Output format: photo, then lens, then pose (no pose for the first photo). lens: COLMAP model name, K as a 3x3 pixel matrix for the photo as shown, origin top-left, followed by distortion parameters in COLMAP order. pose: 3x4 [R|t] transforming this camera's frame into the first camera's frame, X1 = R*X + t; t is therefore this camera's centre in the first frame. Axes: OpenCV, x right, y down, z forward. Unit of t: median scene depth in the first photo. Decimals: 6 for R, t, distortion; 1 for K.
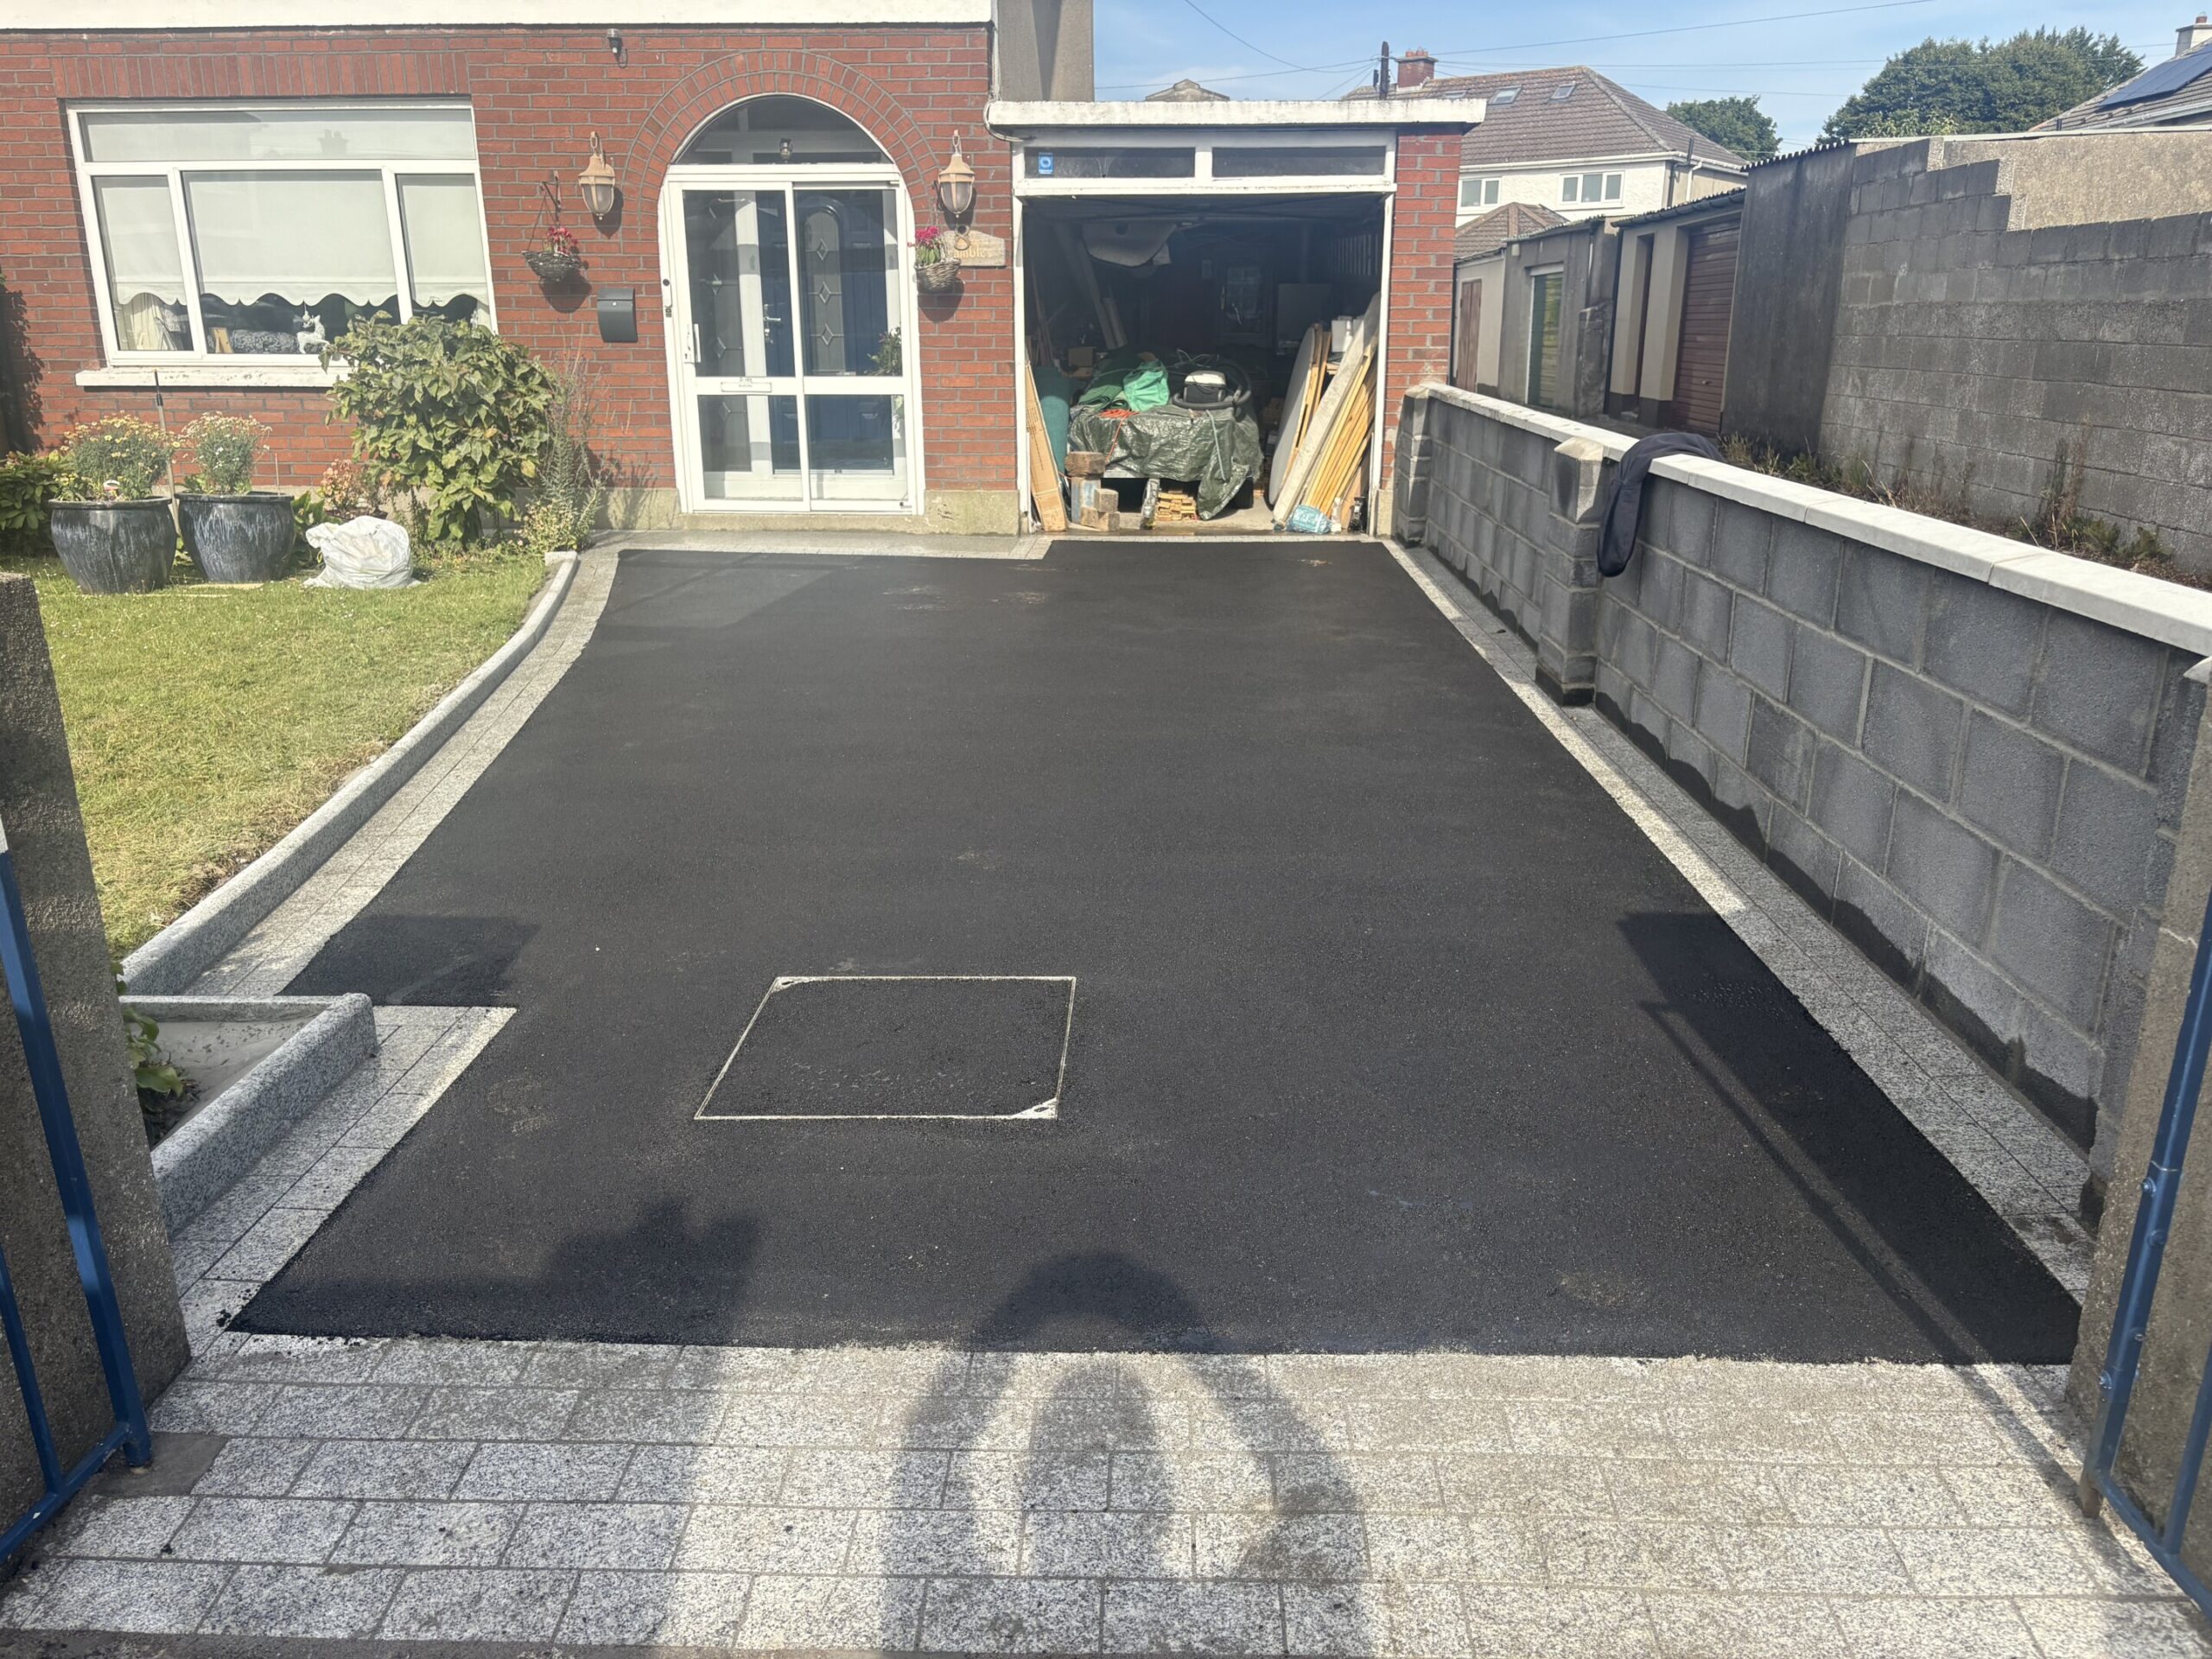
lens RADIAL K [[1673.7, 0, 1098.5], [0, 1673.7, 840.6], [0, 0, 1]] dist [0.056173, -0.060416]
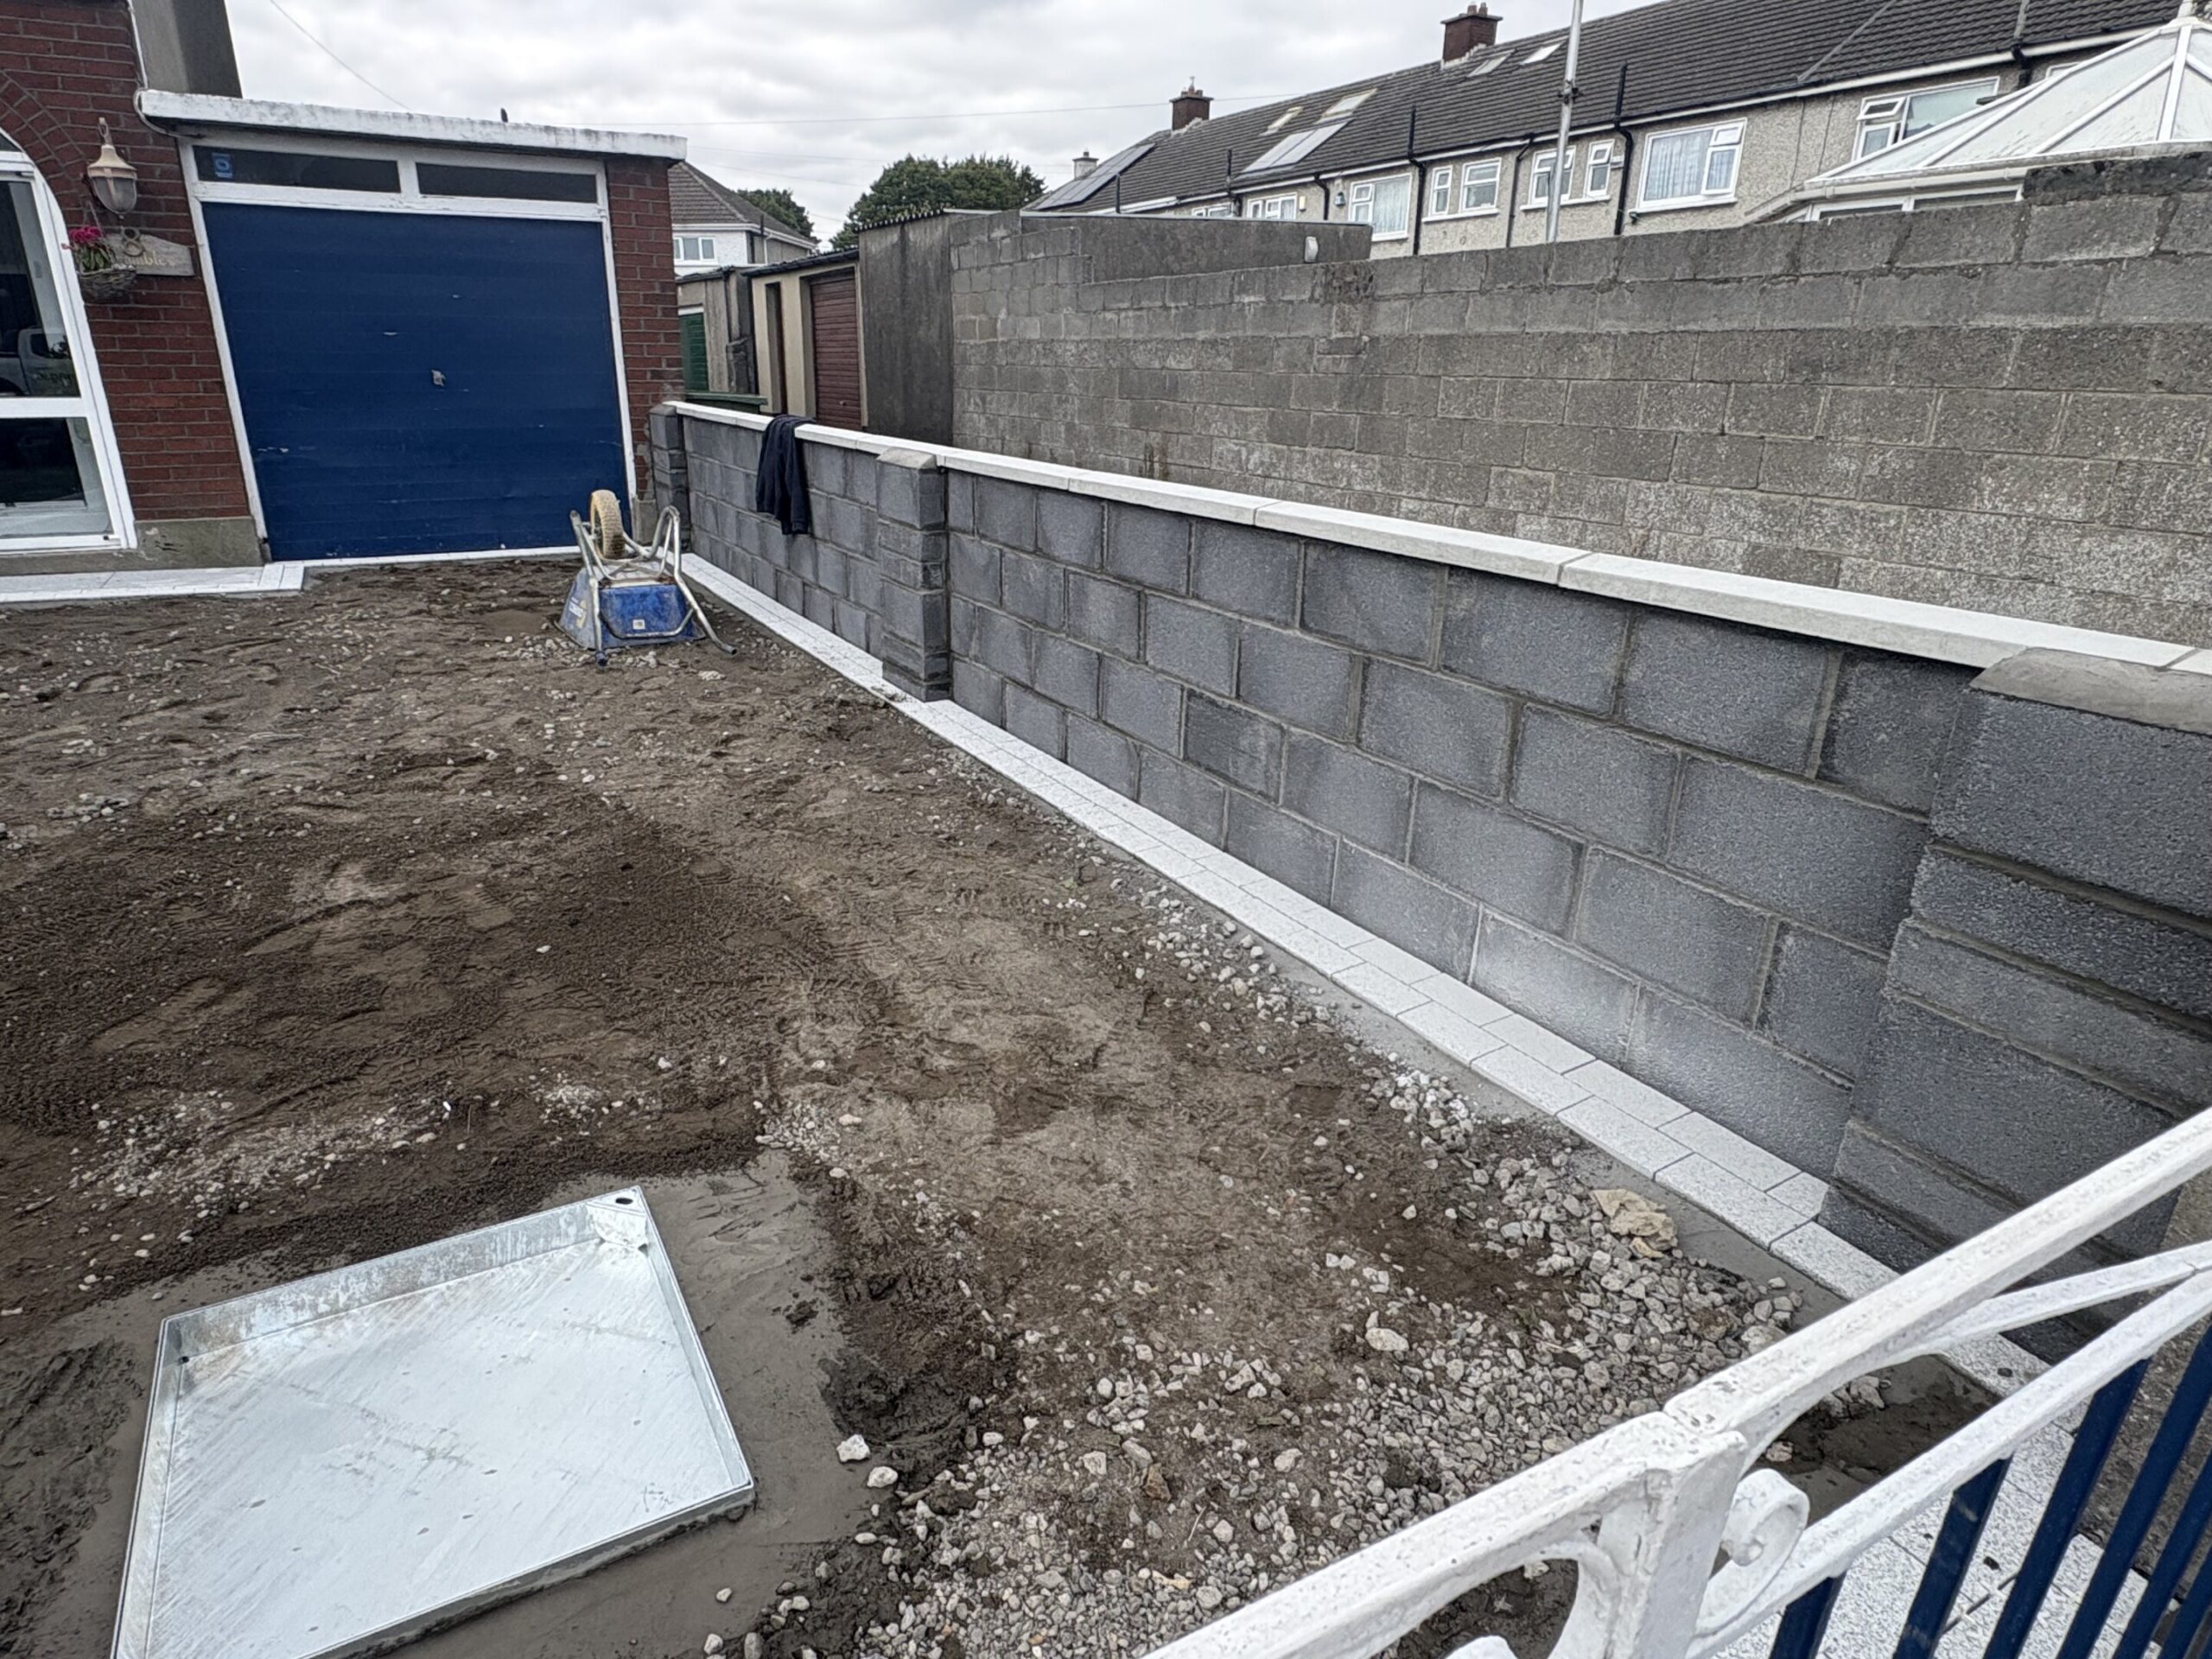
lens RADIAL K [[1285.7, 0, 1044.1], [0, 1285.7, 829.7], [0, 0, 1]] dist [-0.000947, 0.002874]
pose [[0.863938, -0.164736, 0.475892, -0.038899], [0.139657, 0.986292, 0.087883, -0.037722], [-0.483846, -0.009464, 0.875102, 0.152720]]
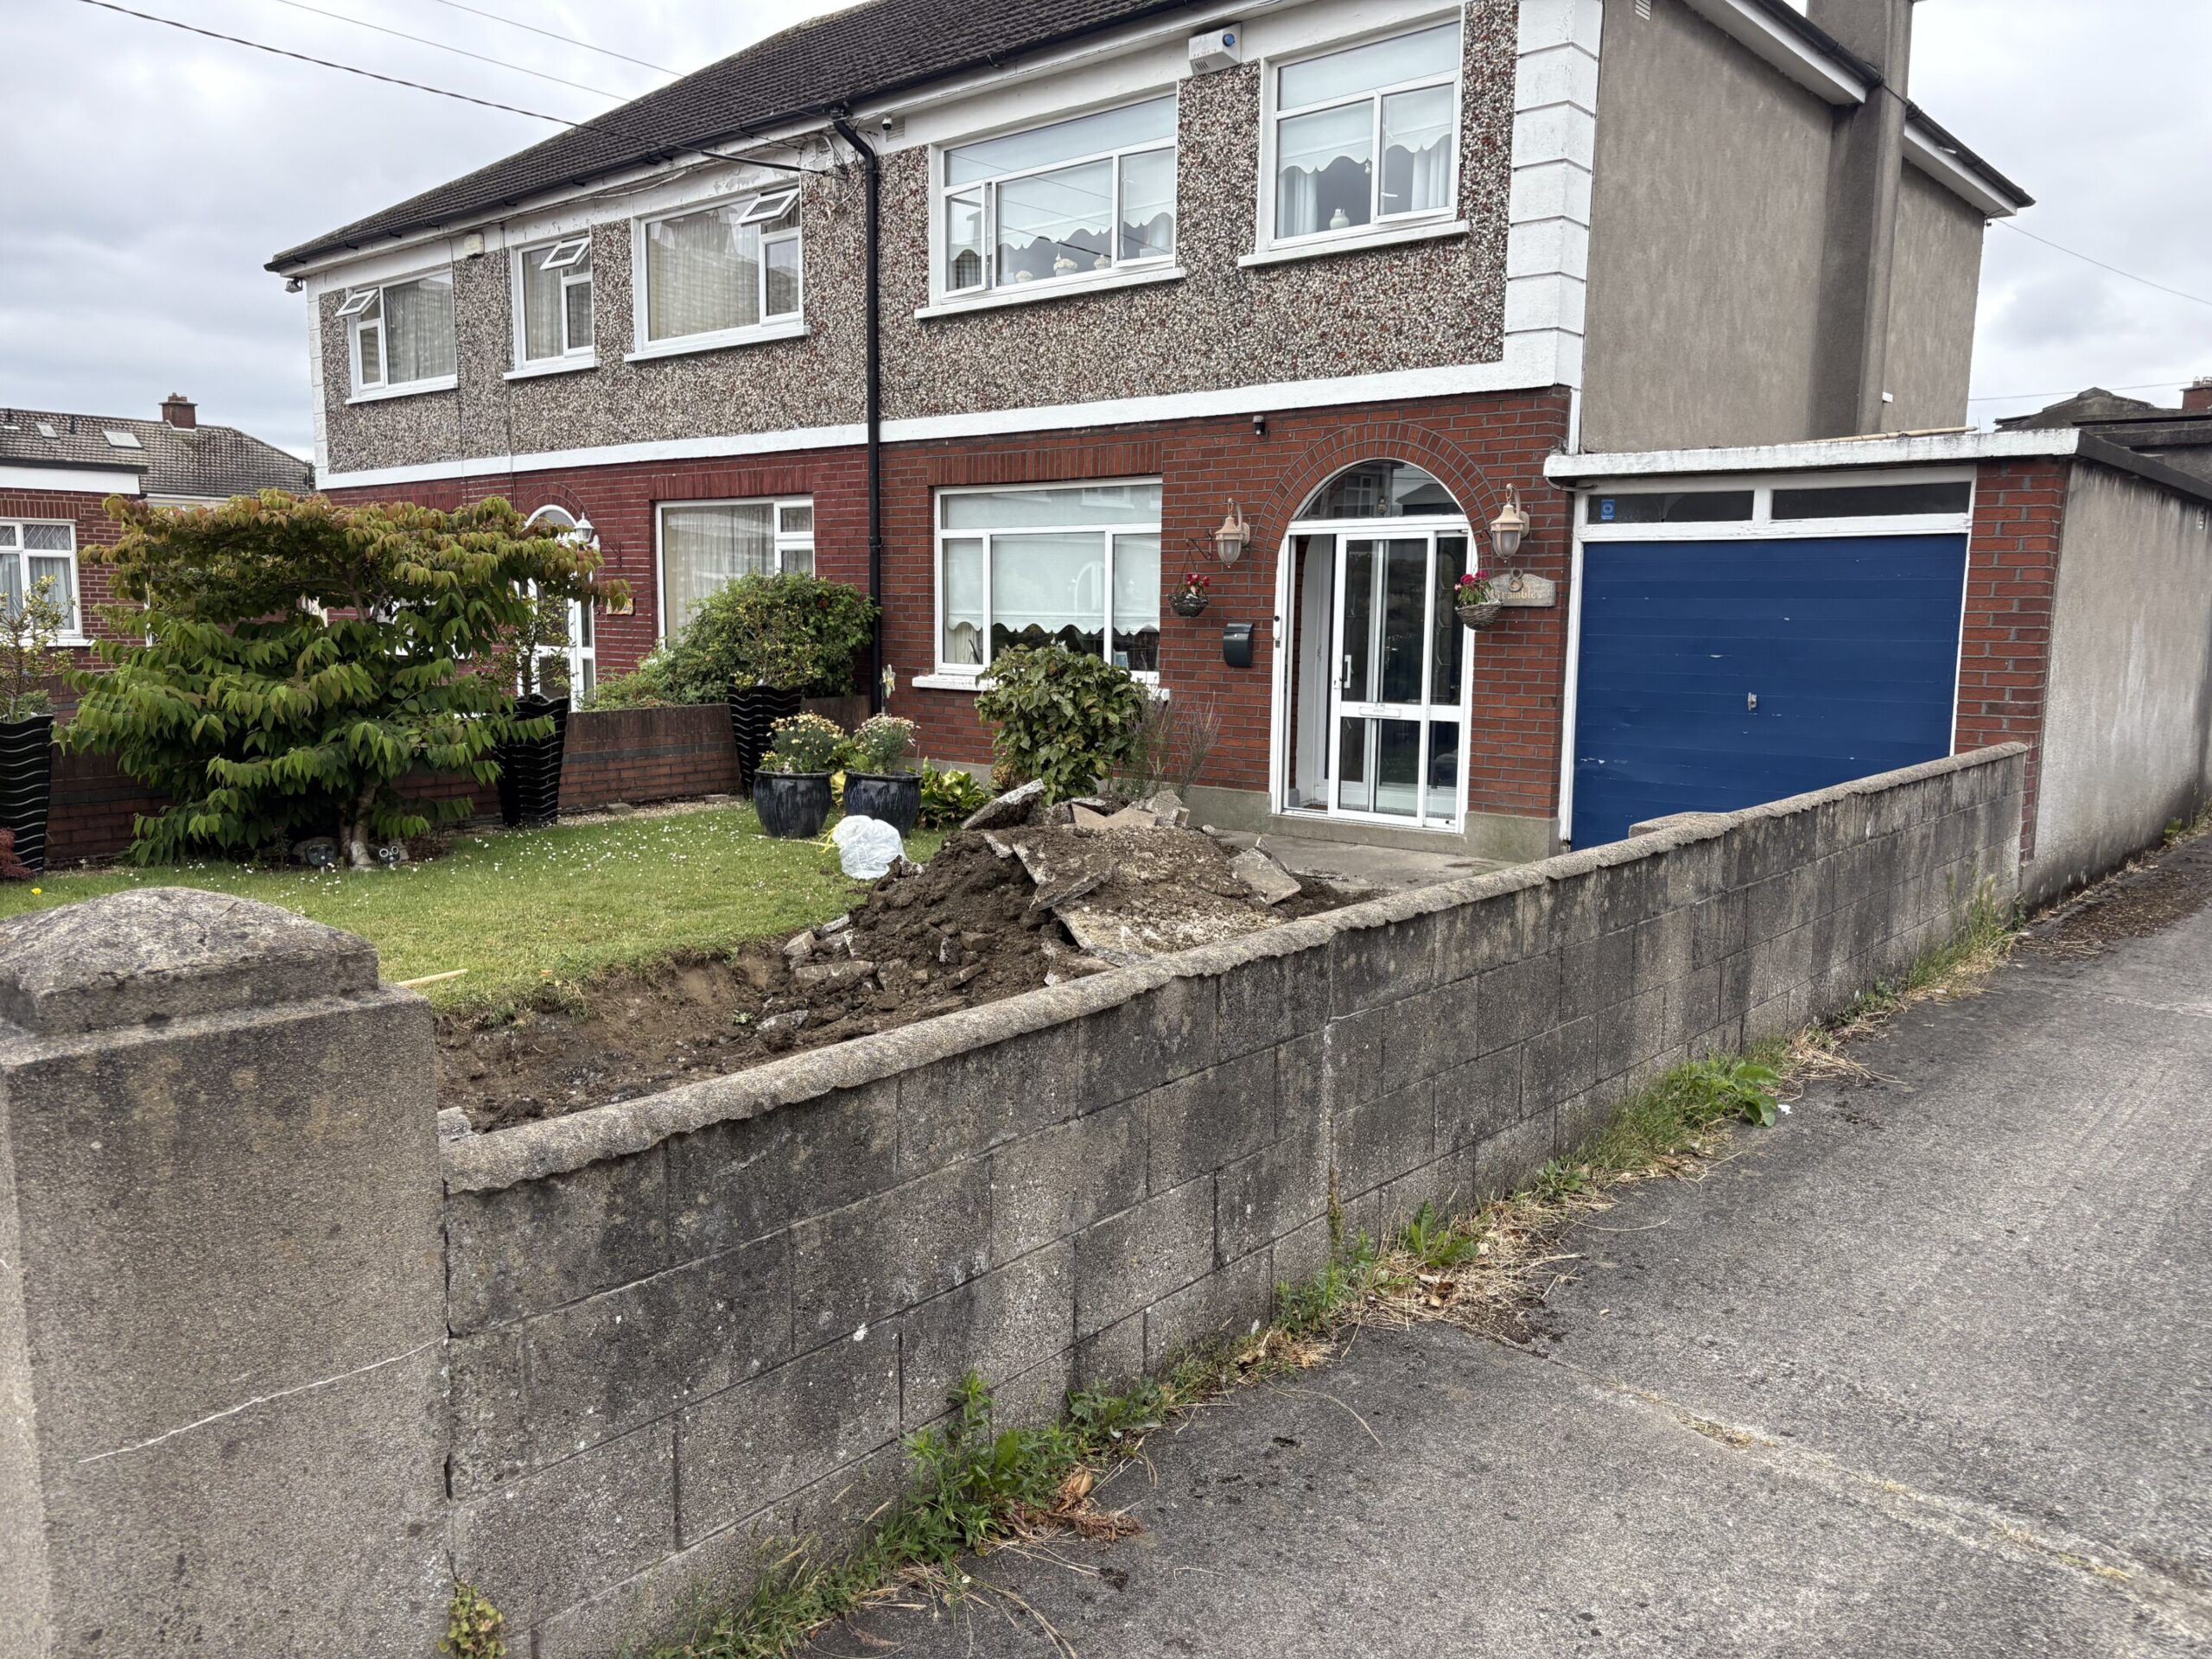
lens RADIAL K [[1673.7, 0, 1097.2], [0, 1673.7, 854.4], [0, 0, 1]] dist [0.056173, -0.060416]
pose [[0.782968, 0.100950, -0.613816, 0.379802], [-0.195537, 0.976668, -0.088797, -0.050063], [0.590531, 0.189549, 0.784439, 0.063665]]
